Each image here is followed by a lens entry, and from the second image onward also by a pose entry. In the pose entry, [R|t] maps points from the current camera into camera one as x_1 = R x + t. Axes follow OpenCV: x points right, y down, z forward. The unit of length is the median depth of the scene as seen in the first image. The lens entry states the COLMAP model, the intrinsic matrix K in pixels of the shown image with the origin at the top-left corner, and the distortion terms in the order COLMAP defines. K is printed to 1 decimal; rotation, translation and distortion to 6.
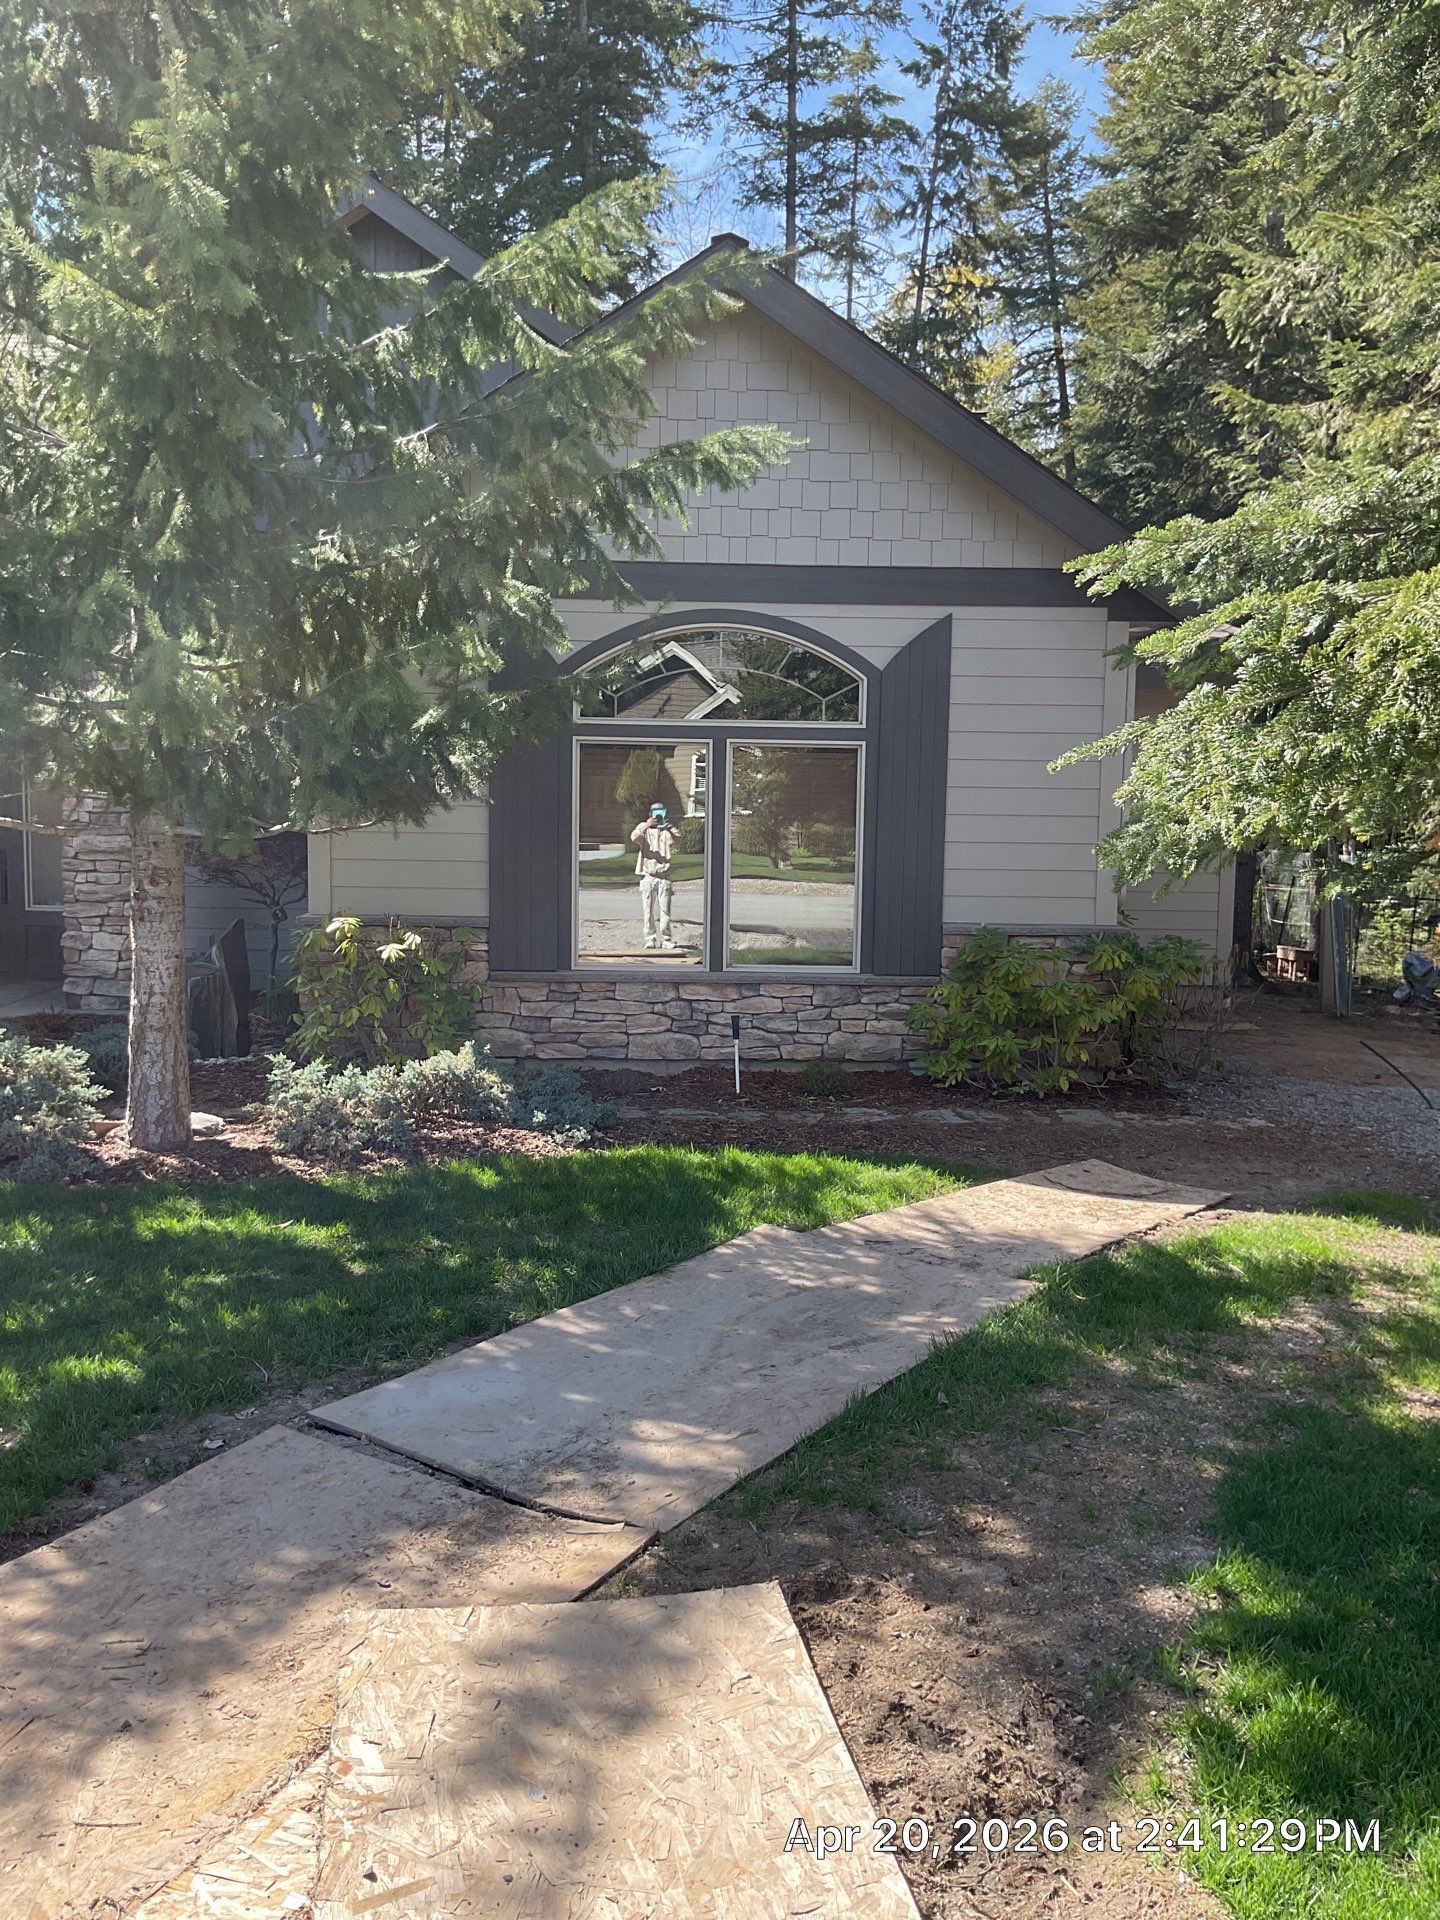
lens RADIAL K [[1588.2, 0, 718.0], [0, 1588.2, 934.3], [0, 0, 1]] dist [0.004398, -0.001368]
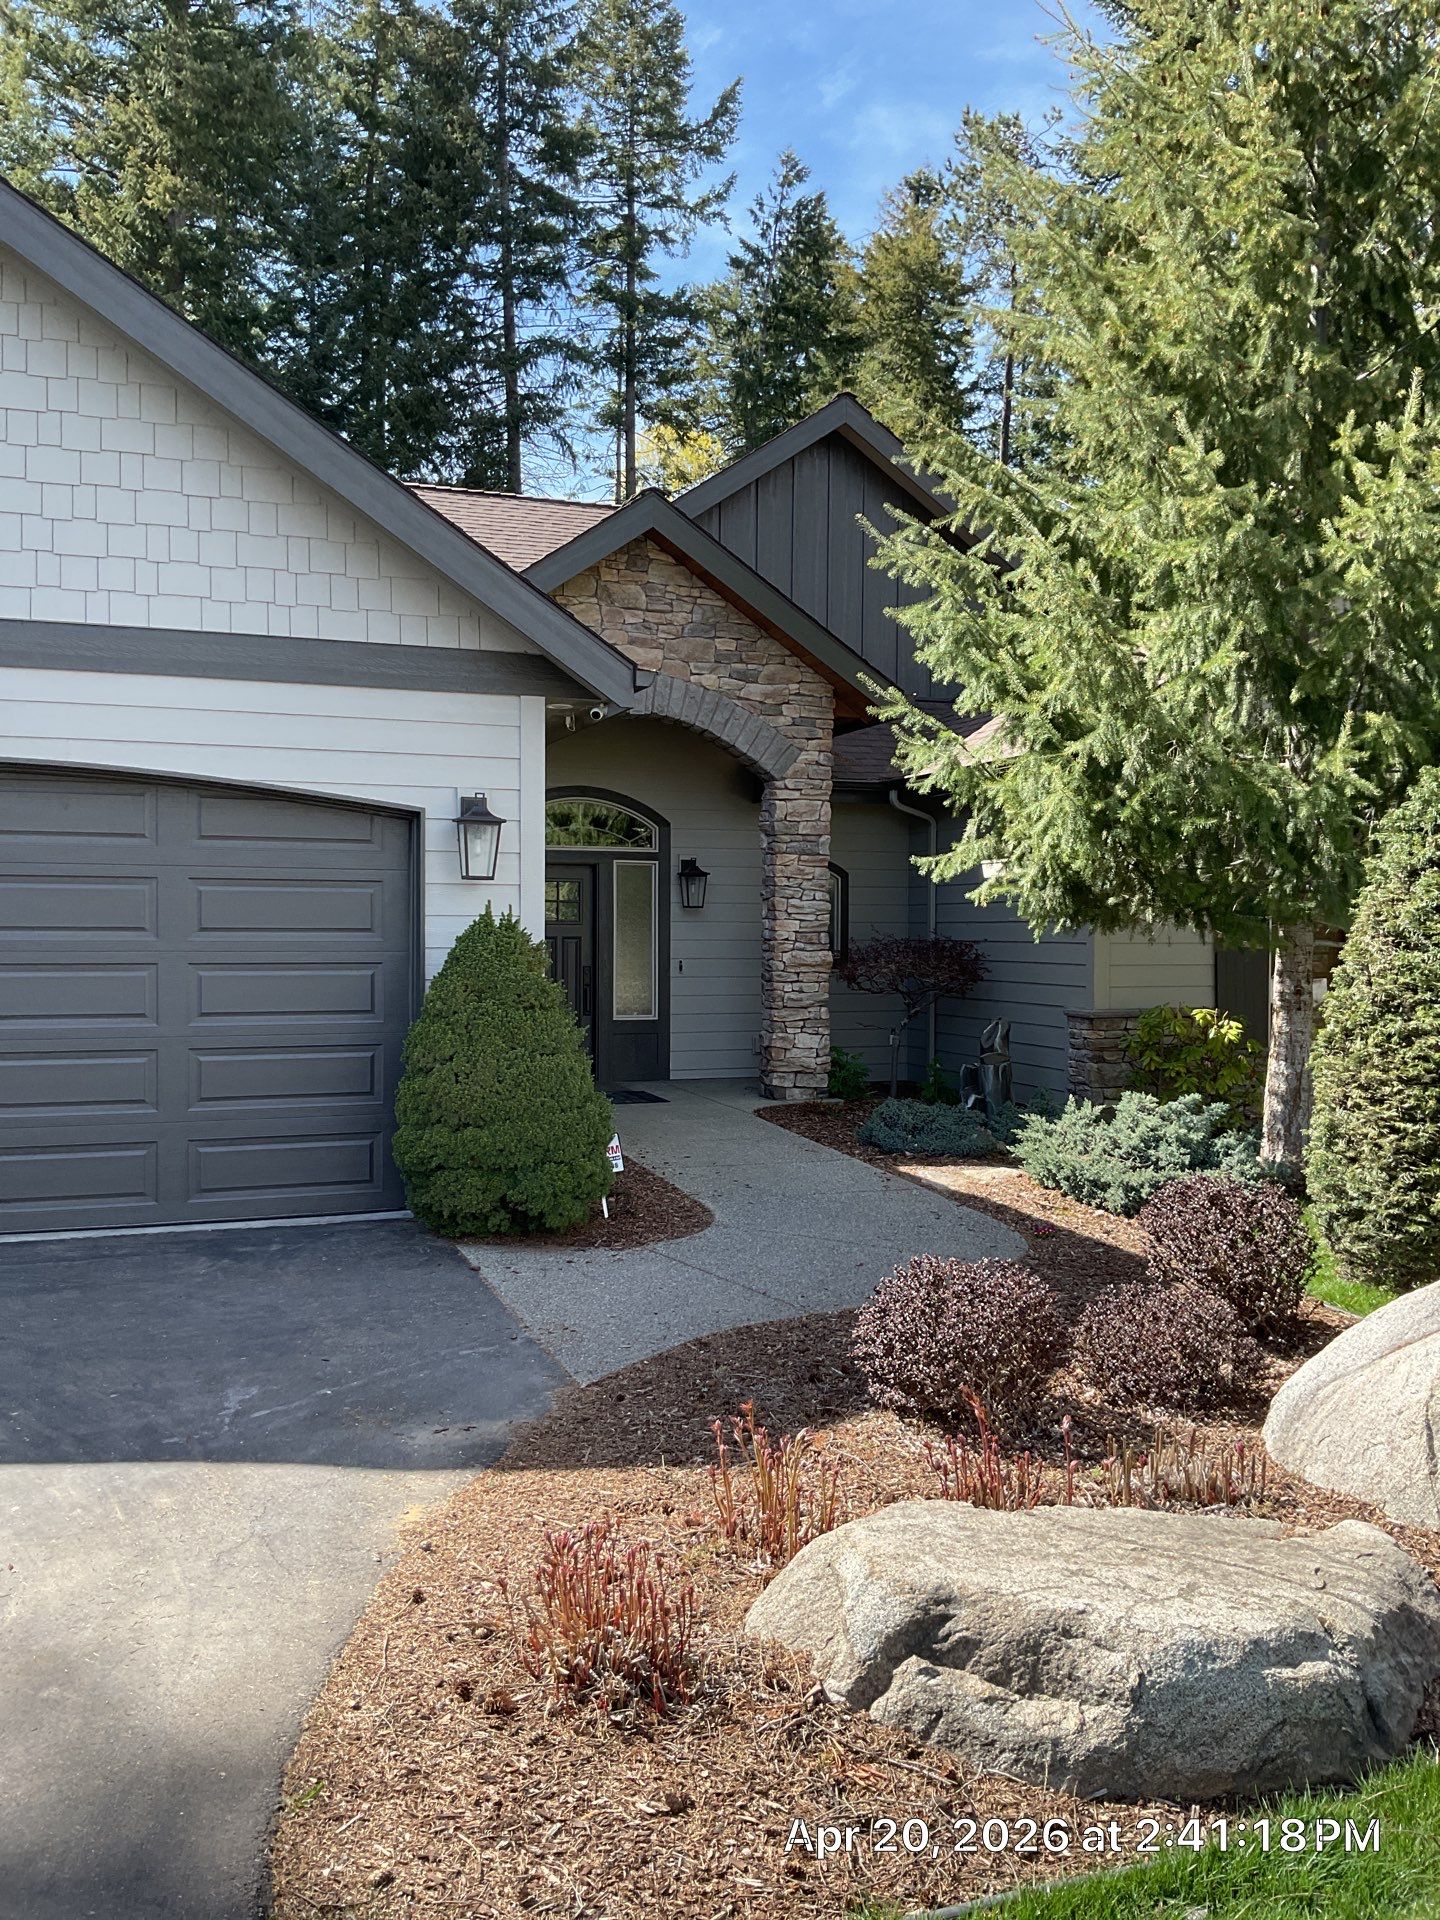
lens RADIAL K [[1588.2, 0, 718.0], [0, 1588.2, 934.3], [0, 0, 1]] dist [0.004398, -0.001368]
pose [[0.948808, -0.015047, 0.315494, -0.816706], [0.035623, 0.997589, -0.059553, -0.006613], [-0.313837, 0.067744, 0.947057, -0.101748]]
